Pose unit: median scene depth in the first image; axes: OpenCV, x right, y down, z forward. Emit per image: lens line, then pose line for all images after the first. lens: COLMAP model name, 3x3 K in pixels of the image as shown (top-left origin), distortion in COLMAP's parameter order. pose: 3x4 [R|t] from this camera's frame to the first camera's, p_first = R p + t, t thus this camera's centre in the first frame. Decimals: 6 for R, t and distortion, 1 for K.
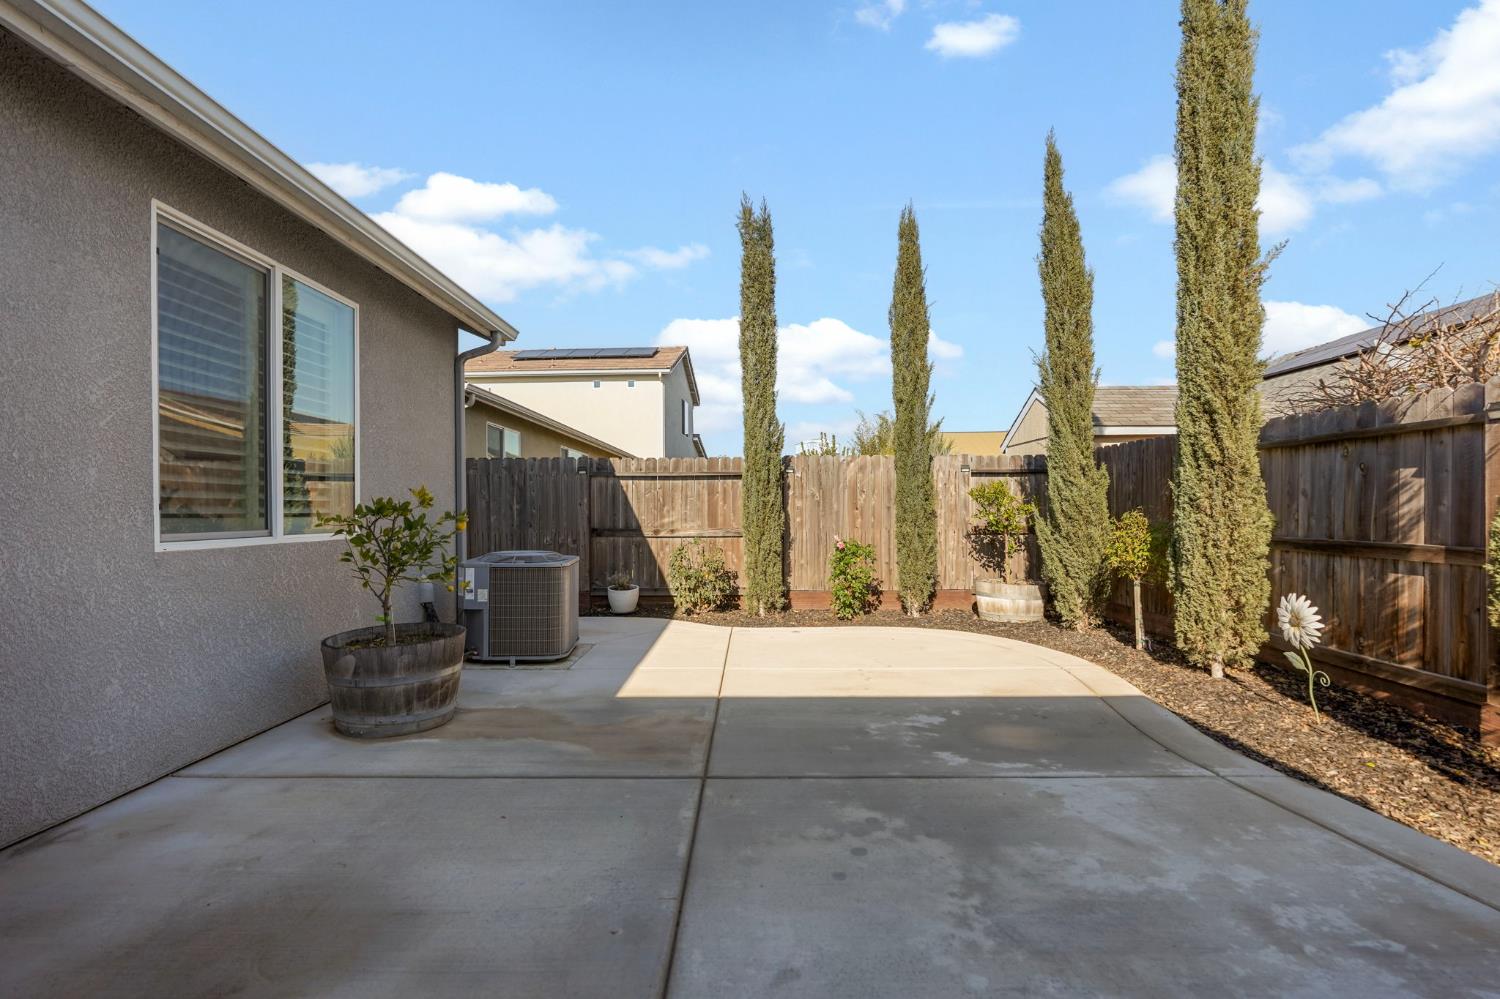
lens RADIAL K [[683.3, 0, 750.0], [0, 683.3, 499.5], [0, 0, 1]] dist [-0.005112, -0.000166]
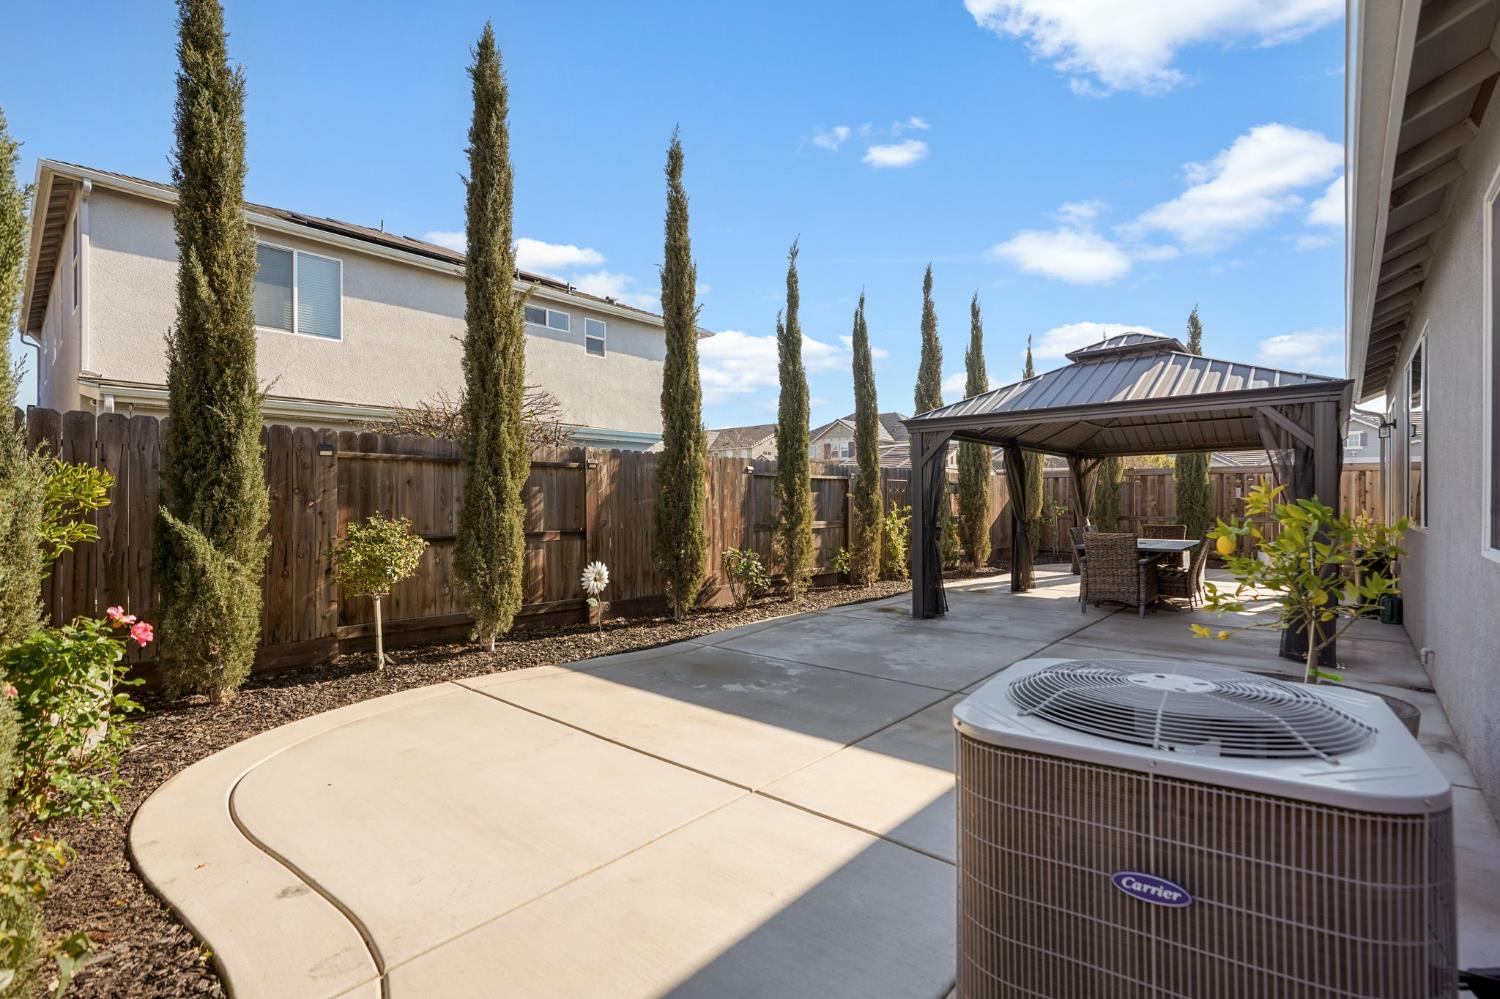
lens RADIAL K [[683.3, 0, 750.0], [0, 683.3, 499.5], [0, 0, 1]] dist [-0.005112, -0.000166]
pose [[-0.754605, 0.005580, 0.656155, -0.576528], [-0.003540, 0.999915, -0.012574, 0.004900], [-0.656169, -0.011811, -0.754521, 1.973245]]
